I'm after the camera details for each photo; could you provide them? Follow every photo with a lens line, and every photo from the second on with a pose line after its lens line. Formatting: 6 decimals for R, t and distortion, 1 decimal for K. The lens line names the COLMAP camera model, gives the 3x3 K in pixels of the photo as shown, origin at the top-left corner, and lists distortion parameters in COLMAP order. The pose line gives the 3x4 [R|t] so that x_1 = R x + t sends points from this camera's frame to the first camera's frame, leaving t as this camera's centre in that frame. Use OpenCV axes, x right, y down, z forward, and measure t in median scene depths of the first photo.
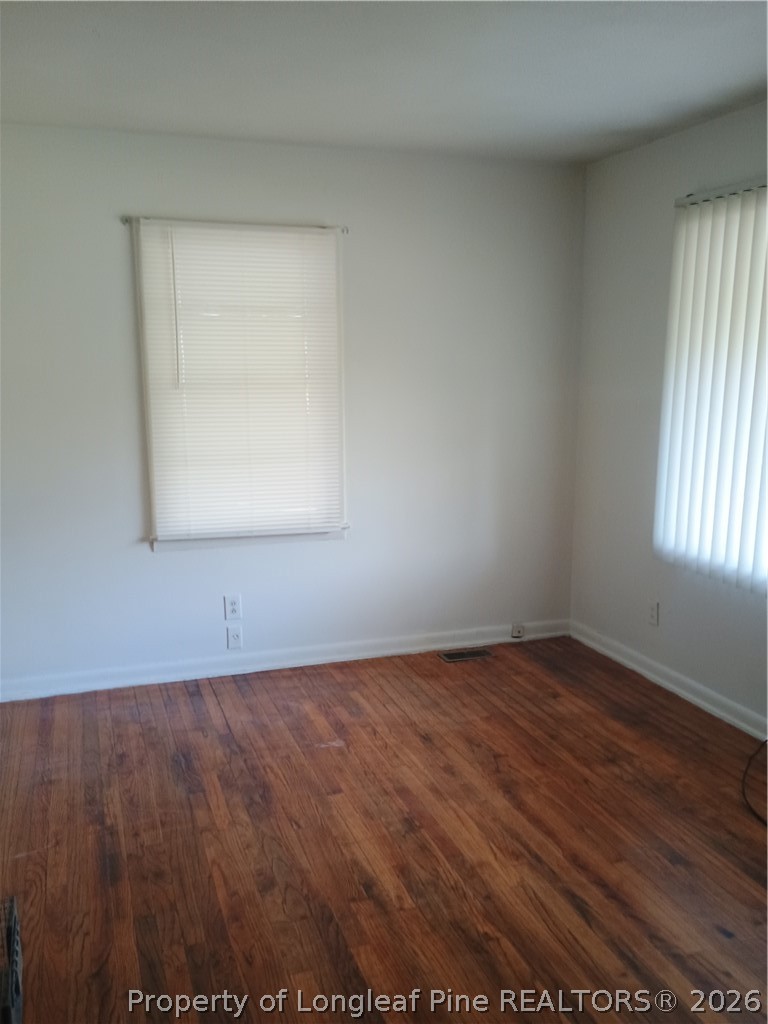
lens RADIAL K [[889.9, 0, 378.7], [0, 889.9, 518.0], [0, 0, 1]] dist [0.070485, -0.000359]
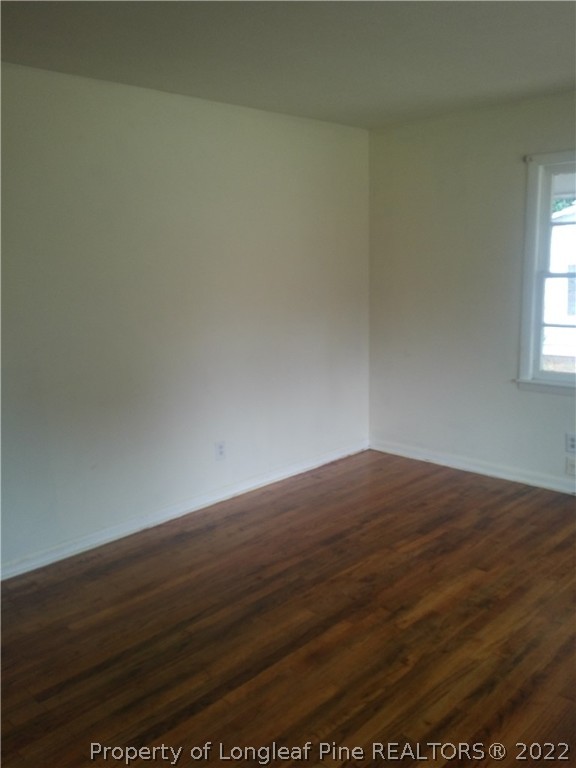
lens RADIAL K [[667.2, 0, 287.1], [0, 667.2, 384.4], [0, 0, 1]] dist [0.037341, -0.028494]
pose [[0.447524, 0.155782, -0.880599, 0.647902], [-0.131449, 0.985474, 0.107532, -0.046821], [0.884559, 0.067630, 0.461500, 0.214397]]
